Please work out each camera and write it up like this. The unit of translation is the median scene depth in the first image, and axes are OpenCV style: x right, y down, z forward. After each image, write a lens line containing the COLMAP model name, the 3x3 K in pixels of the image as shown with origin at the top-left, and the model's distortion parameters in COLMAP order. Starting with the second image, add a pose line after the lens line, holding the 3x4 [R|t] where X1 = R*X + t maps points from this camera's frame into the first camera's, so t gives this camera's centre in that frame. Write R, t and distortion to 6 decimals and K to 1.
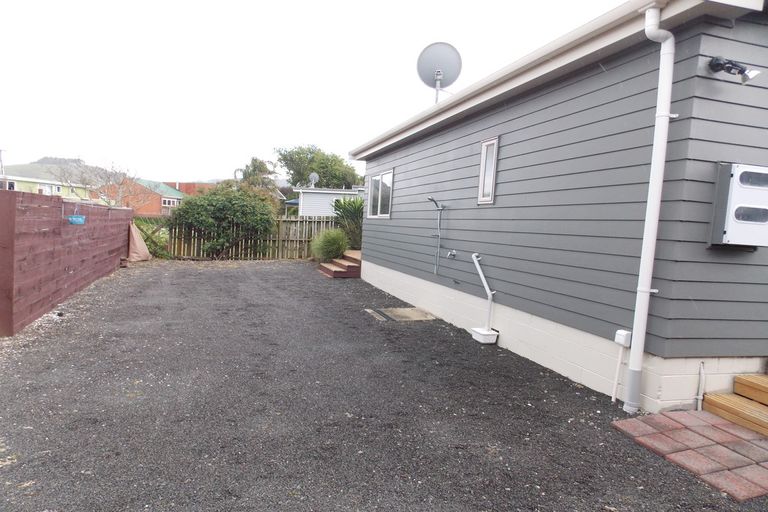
lens RADIAL K [[512.6, 0, 383.3], [0, 512.6, 251.8], [0, 0, 1]] dist [0.029149, -0.003550]
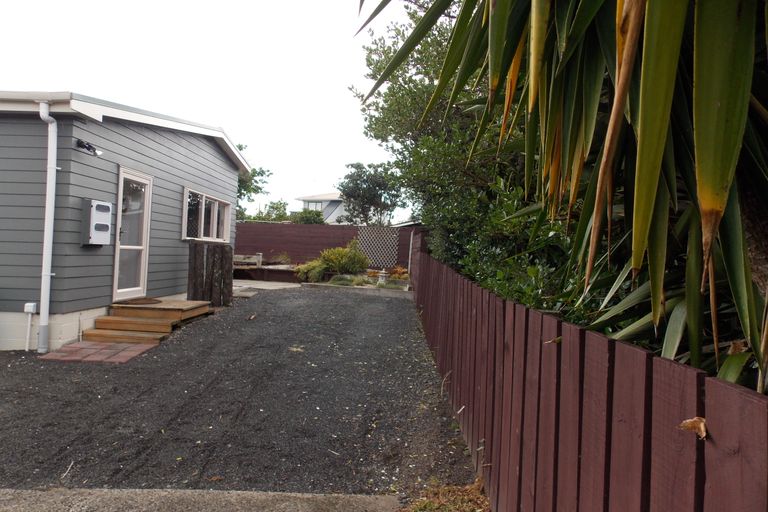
lens RADIAL K [[512.6, 0, 383.3], [0, 512.6, 251.8], [0, 0, 1]] dist [0.029149, -0.003550]
pose [[0.298749, -0.048915, 0.953077, -0.728508], [0.041284, 0.998413, 0.038301, -0.015176], [-0.953438, 0.027905, 0.300294, -0.489095]]
